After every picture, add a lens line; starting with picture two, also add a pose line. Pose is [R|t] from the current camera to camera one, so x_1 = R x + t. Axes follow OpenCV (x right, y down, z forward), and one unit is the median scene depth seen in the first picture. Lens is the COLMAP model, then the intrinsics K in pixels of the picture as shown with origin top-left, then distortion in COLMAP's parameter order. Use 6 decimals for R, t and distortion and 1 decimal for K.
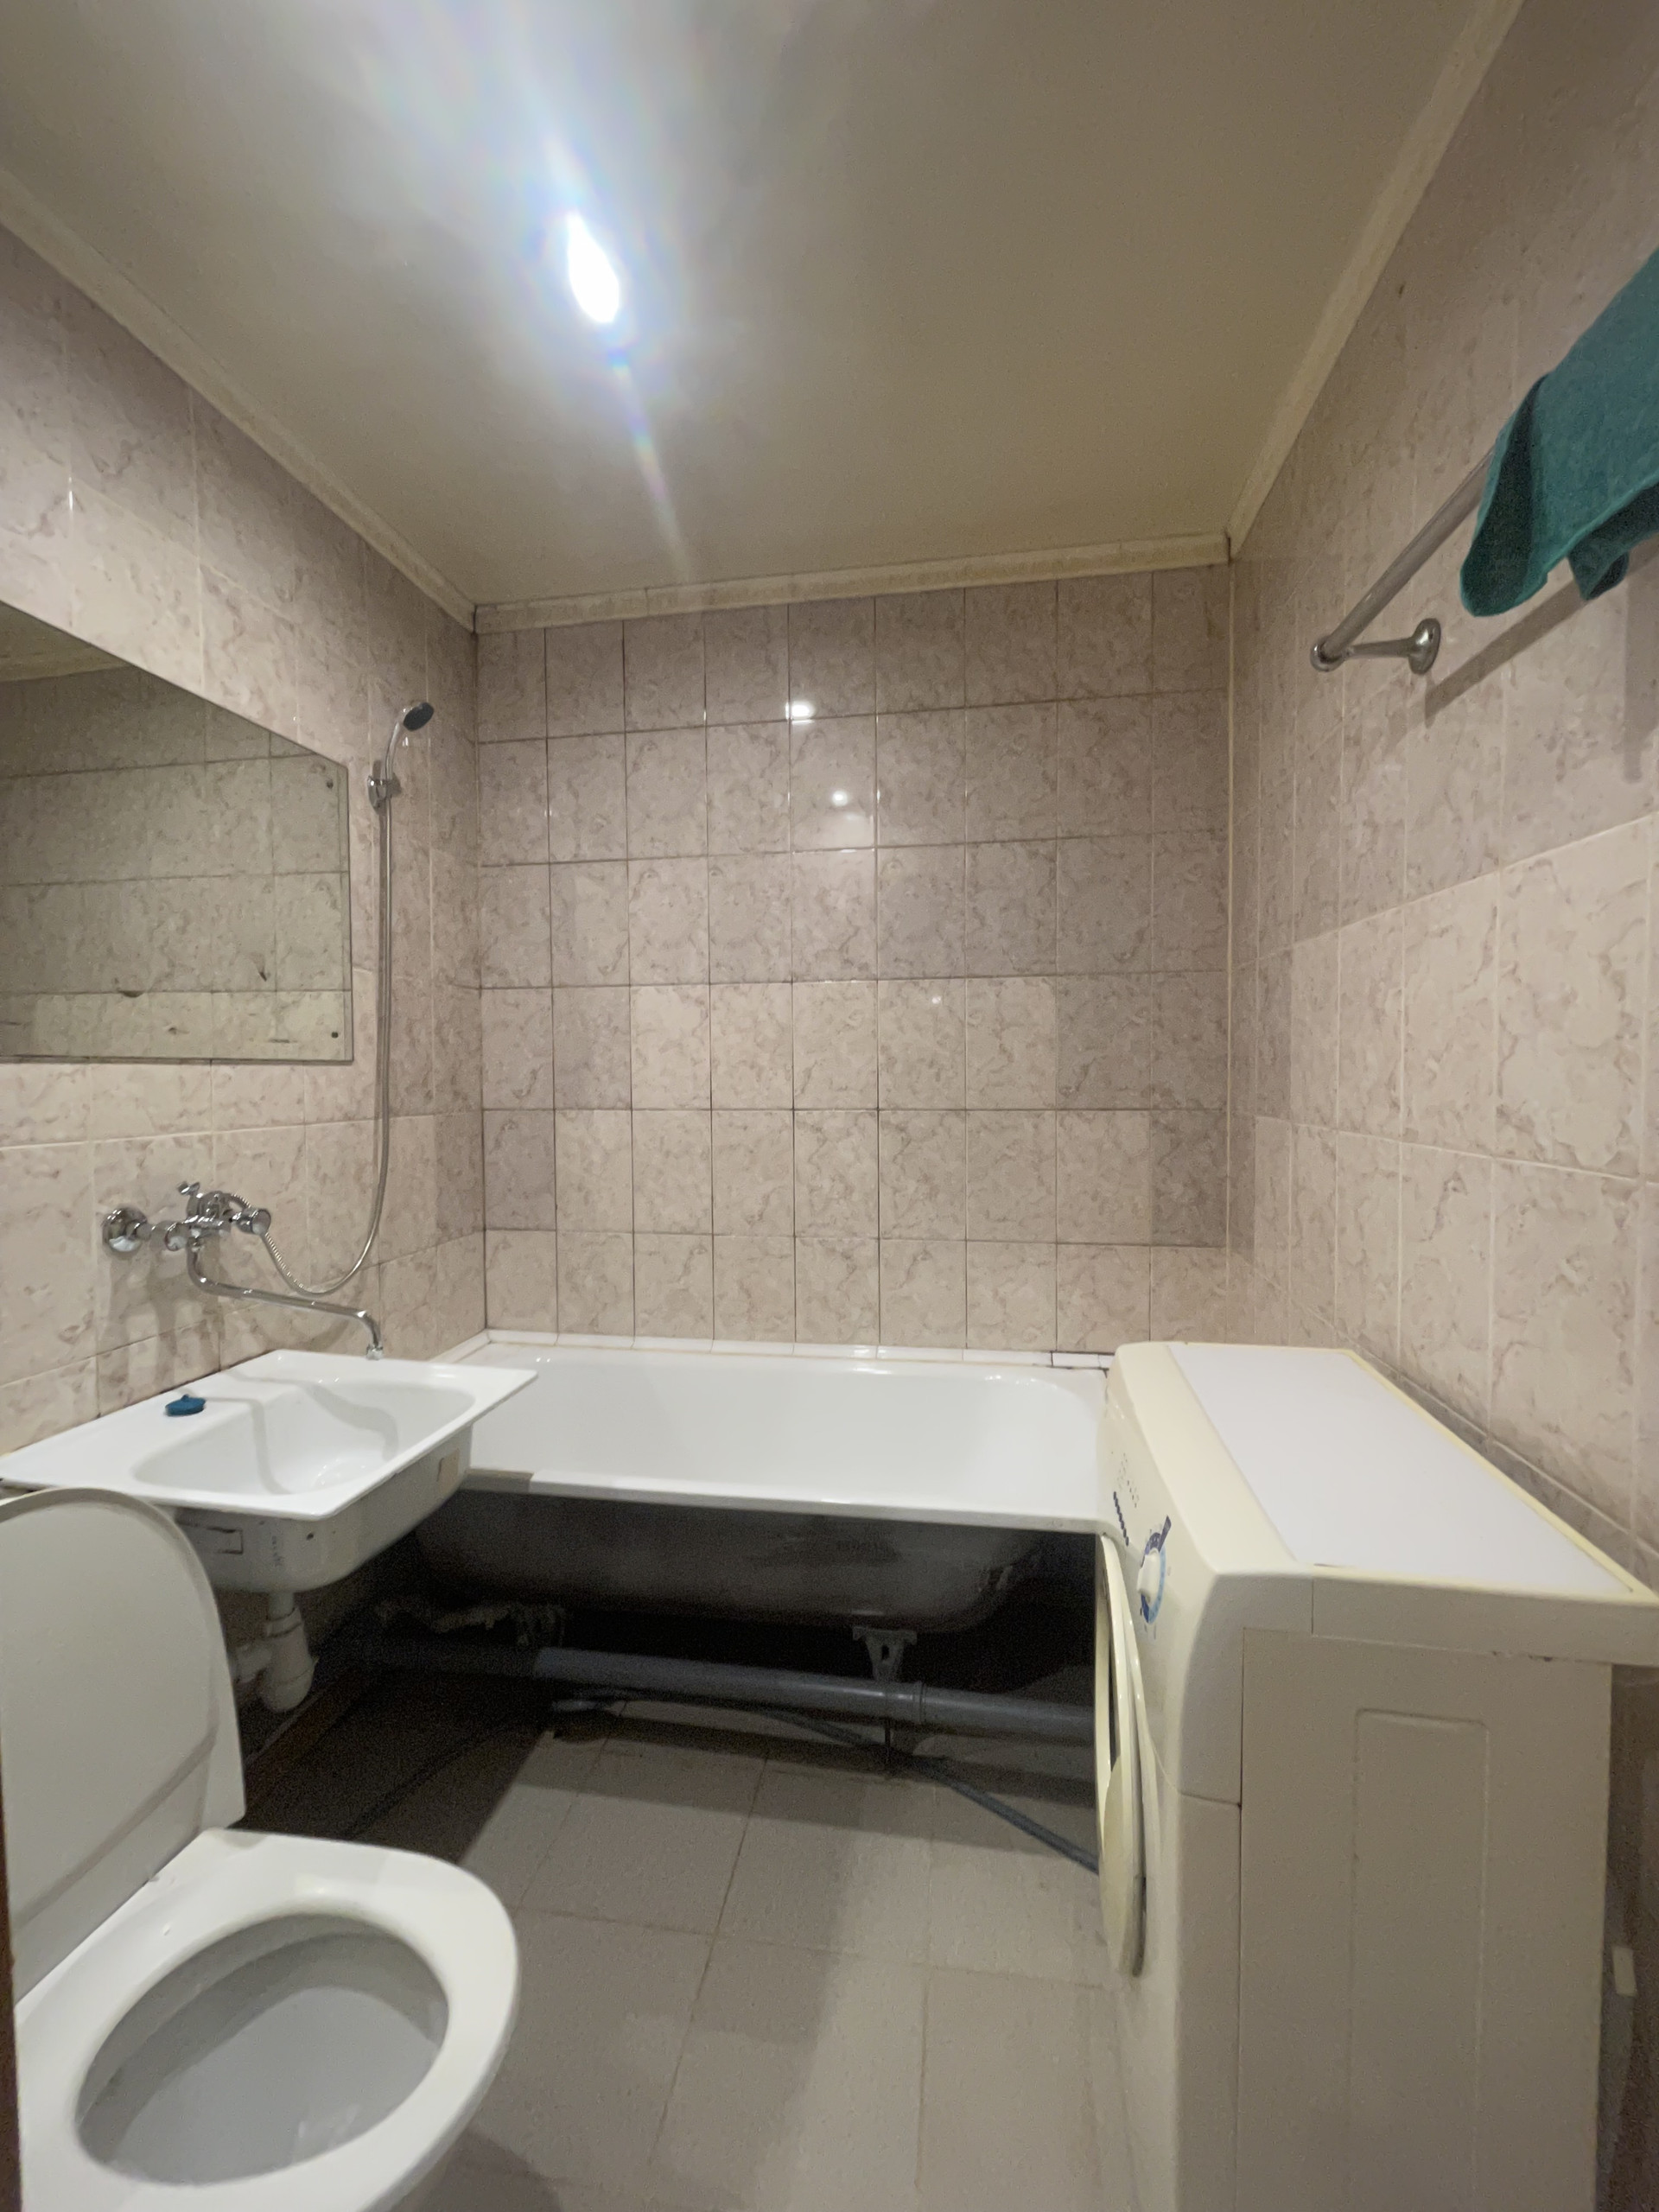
lens RADIAL K [[895.8, 0, 829.5], [0, 895.8, 1106.0], [0, 0, 1]] dist [-0.005750, 0.004625]
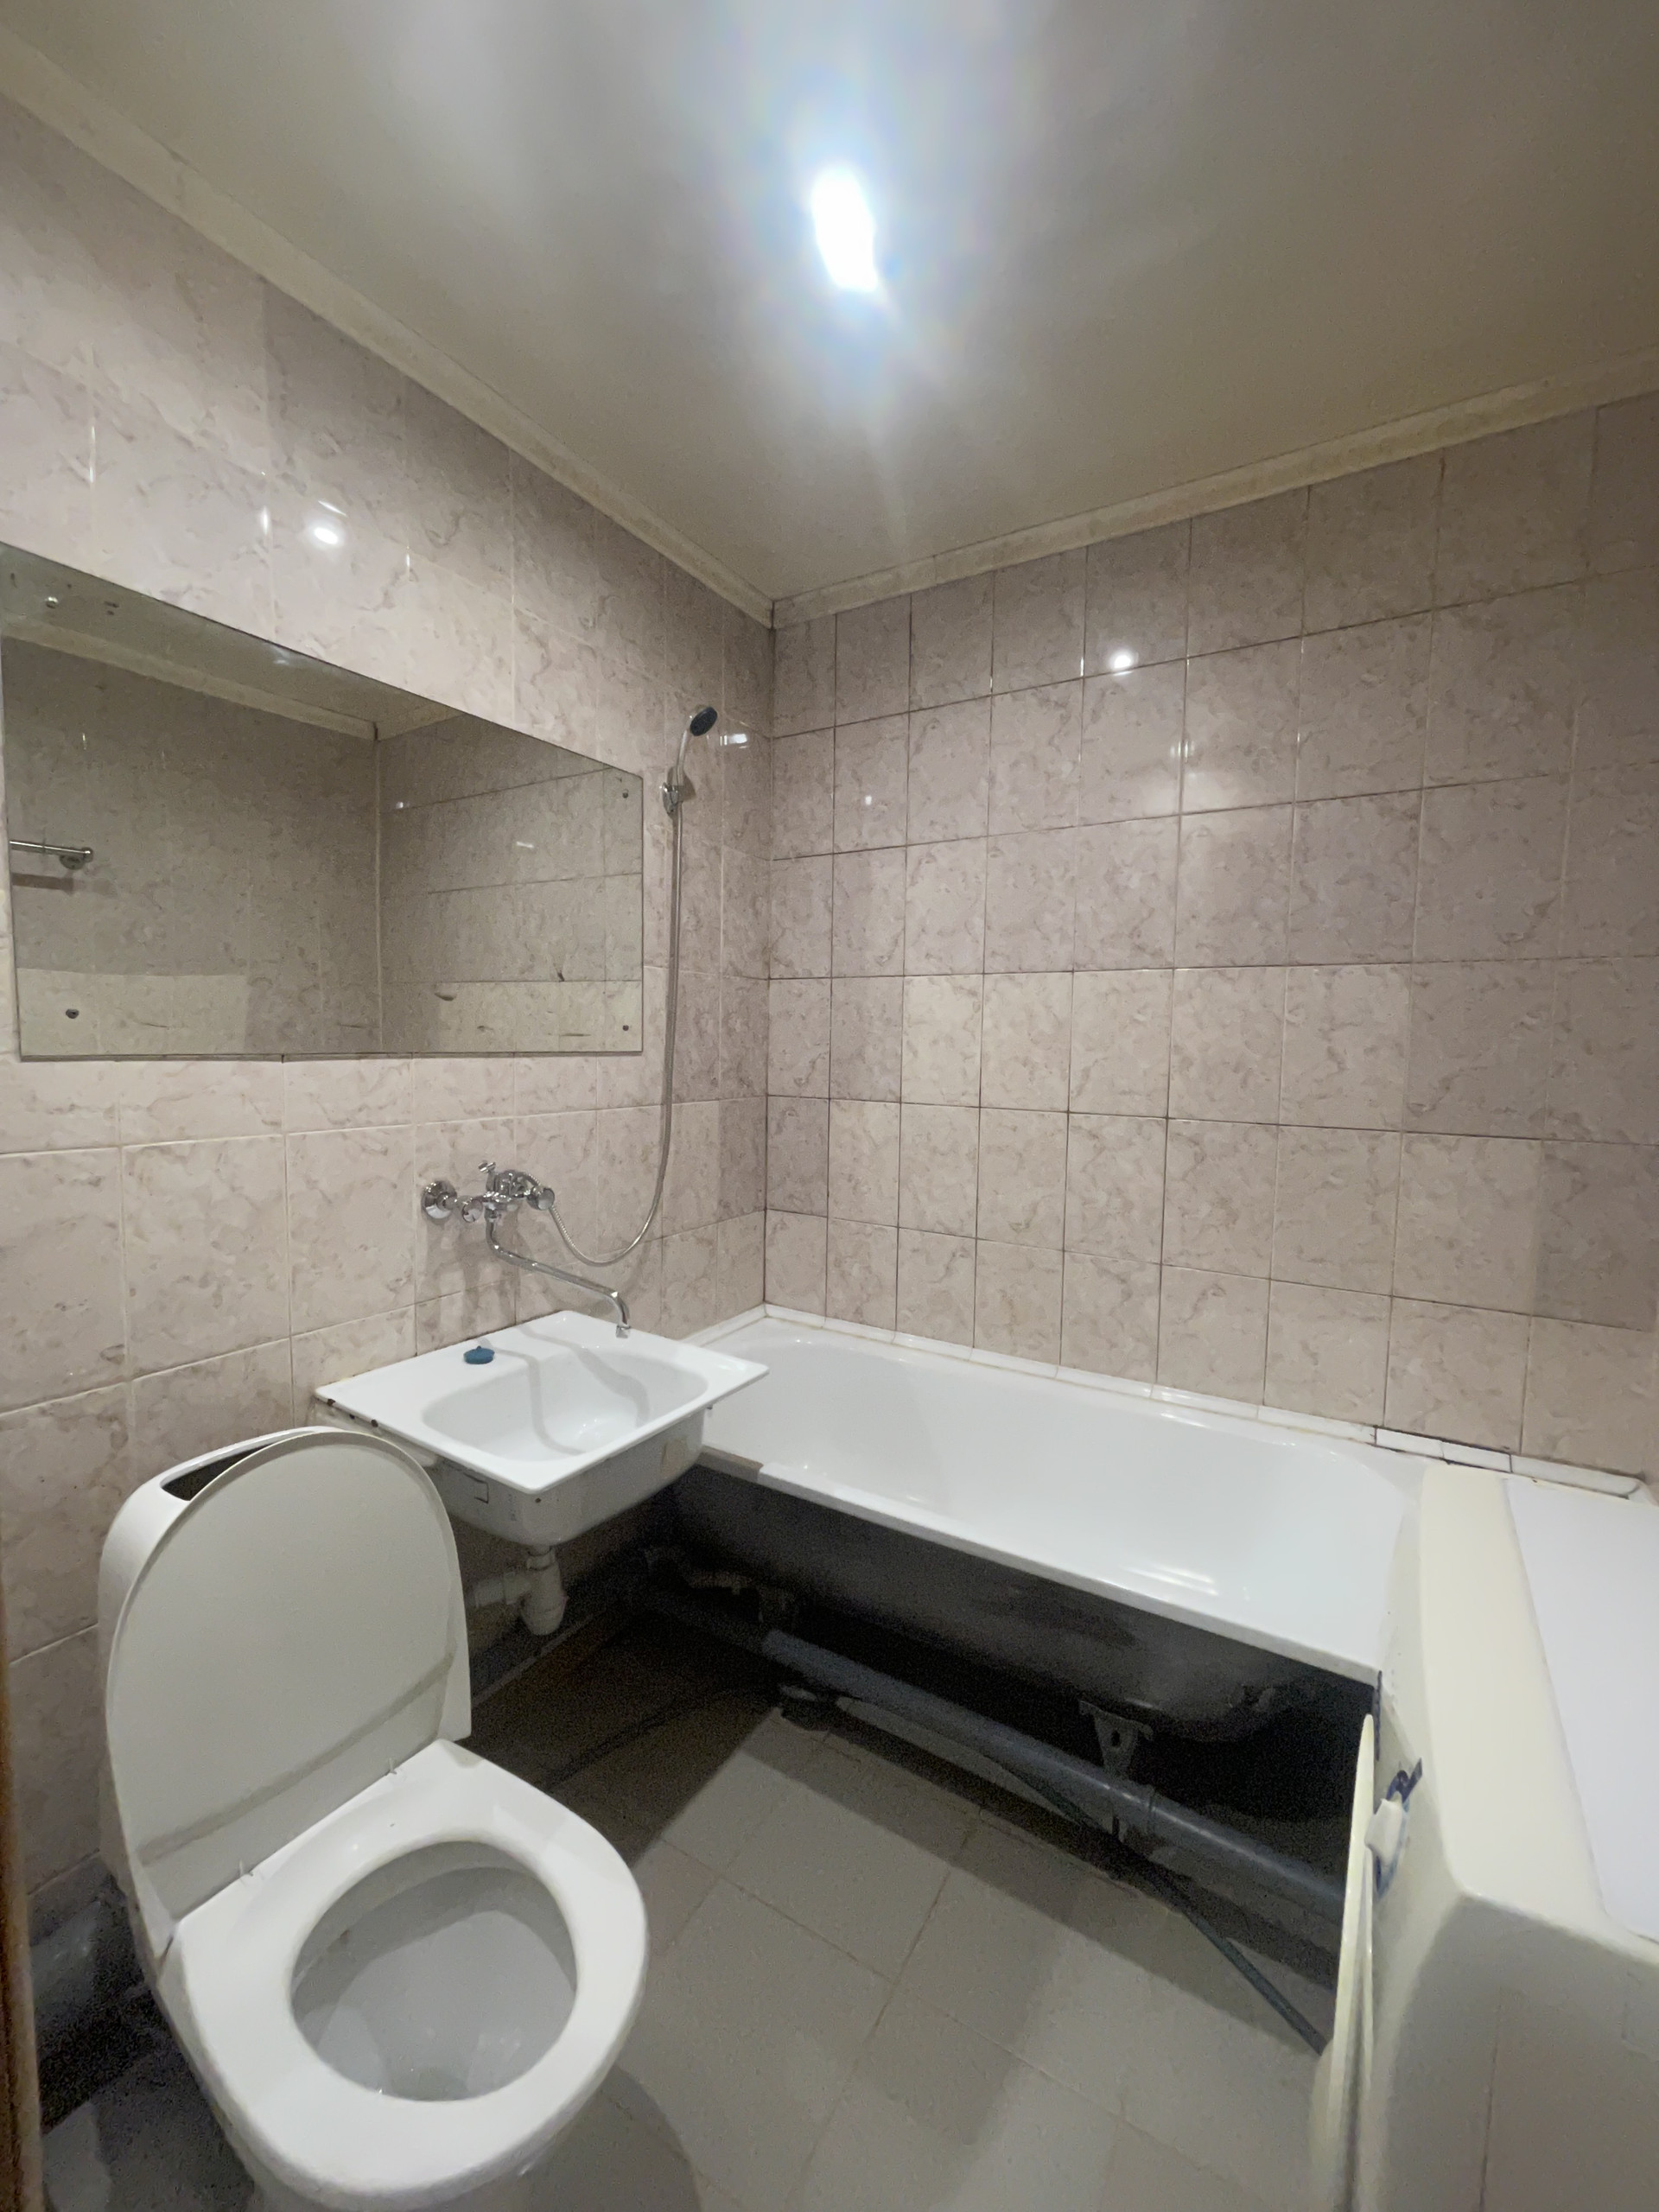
lens RADIAL K [[895.8, 0, 829.5], [0, 895.8, 1106.0], [0, 0, 1]] dist [-0.005750, 0.004625]
pose [[0.927380, 0.049402, -0.370845, 0.074545], [-0.036012, 0.998428, 0.042947, -0.034359], [0.372383, -0.026473, 0.927701, 0.067383]]
